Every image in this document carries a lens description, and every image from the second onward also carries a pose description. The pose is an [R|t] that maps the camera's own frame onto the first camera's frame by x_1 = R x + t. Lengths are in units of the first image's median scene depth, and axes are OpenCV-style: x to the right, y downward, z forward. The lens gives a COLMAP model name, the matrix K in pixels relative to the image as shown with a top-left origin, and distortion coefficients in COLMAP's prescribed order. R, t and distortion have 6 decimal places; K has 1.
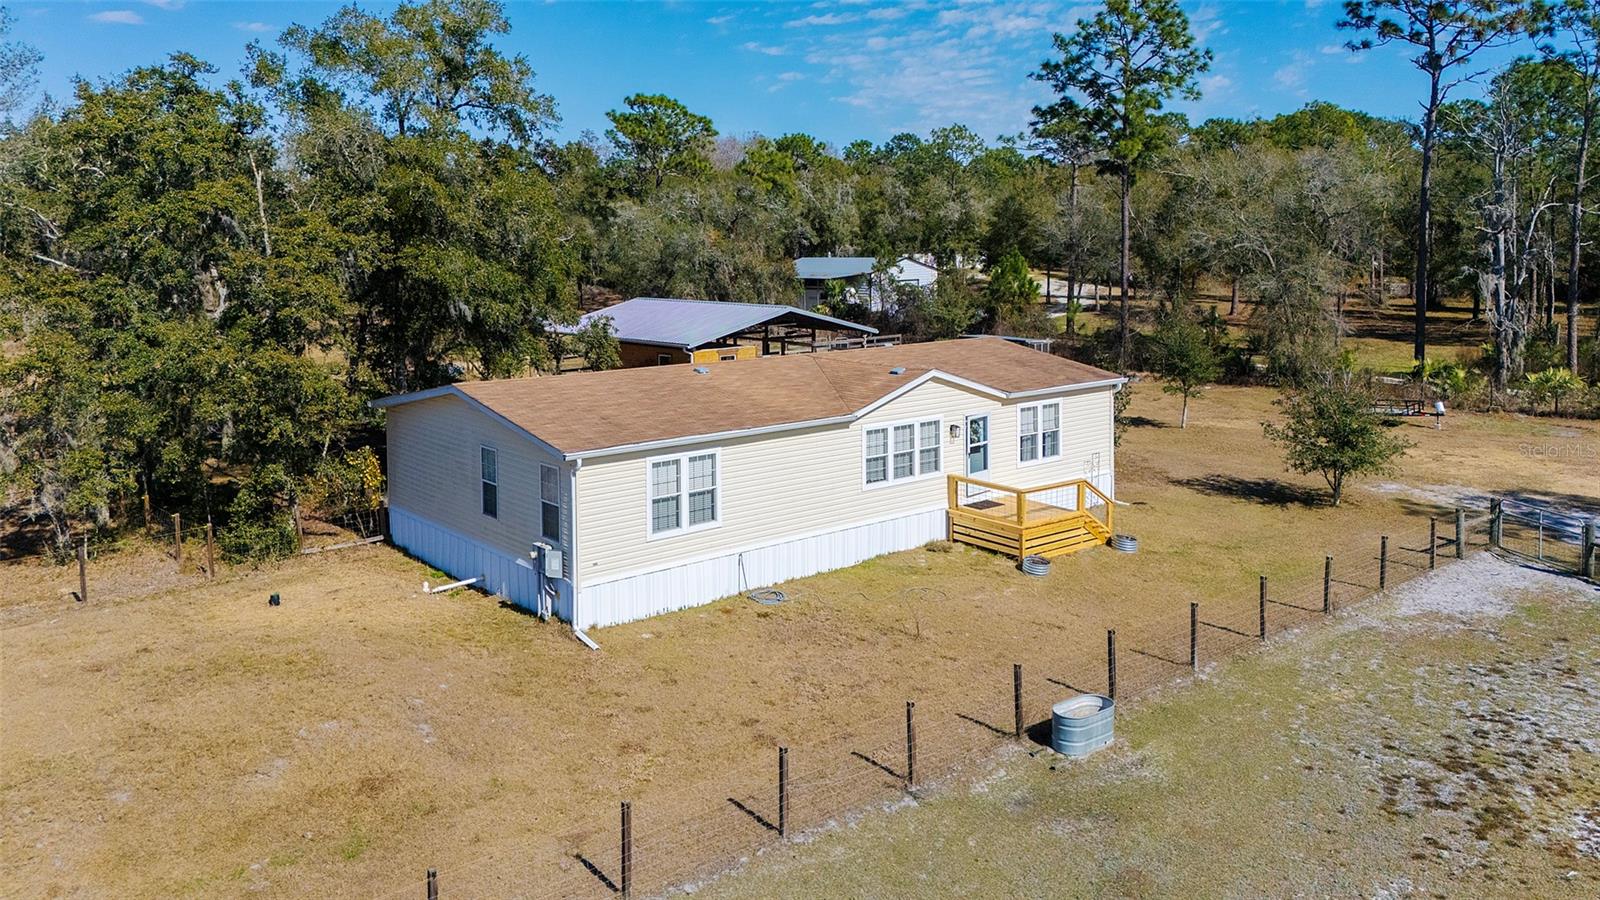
lens RADIAL K [[1212.3, 0, 788.8], [0, 1212.3, 309.4], [0, 0, 1]] dist [0.069497, -0.050899]
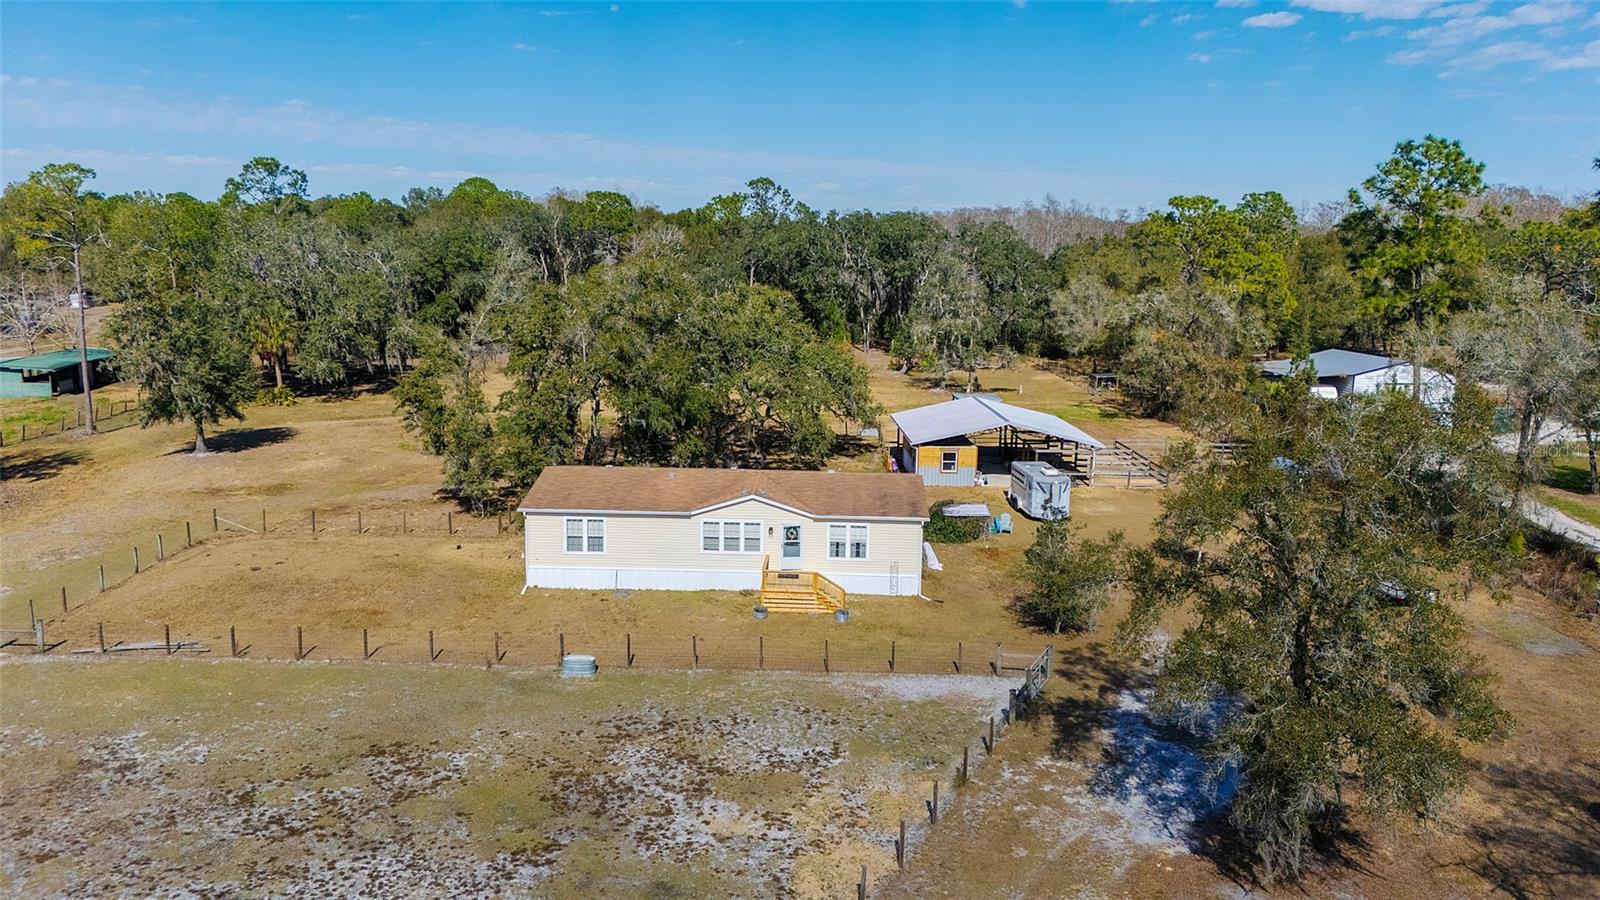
lens RADIAL K [[1212.3, 0, 787.3], [0, 1212.3, 343.9], [0, 0, 1]] dist [0.069497, -0.050899]
pose [[0.748185, 0.078918, -0.658780, 1.282789], [-0.062226, 0.996871, 0.048748, -0.253992], [0.660566, 0.004521, 0.750754, -0.292360]]
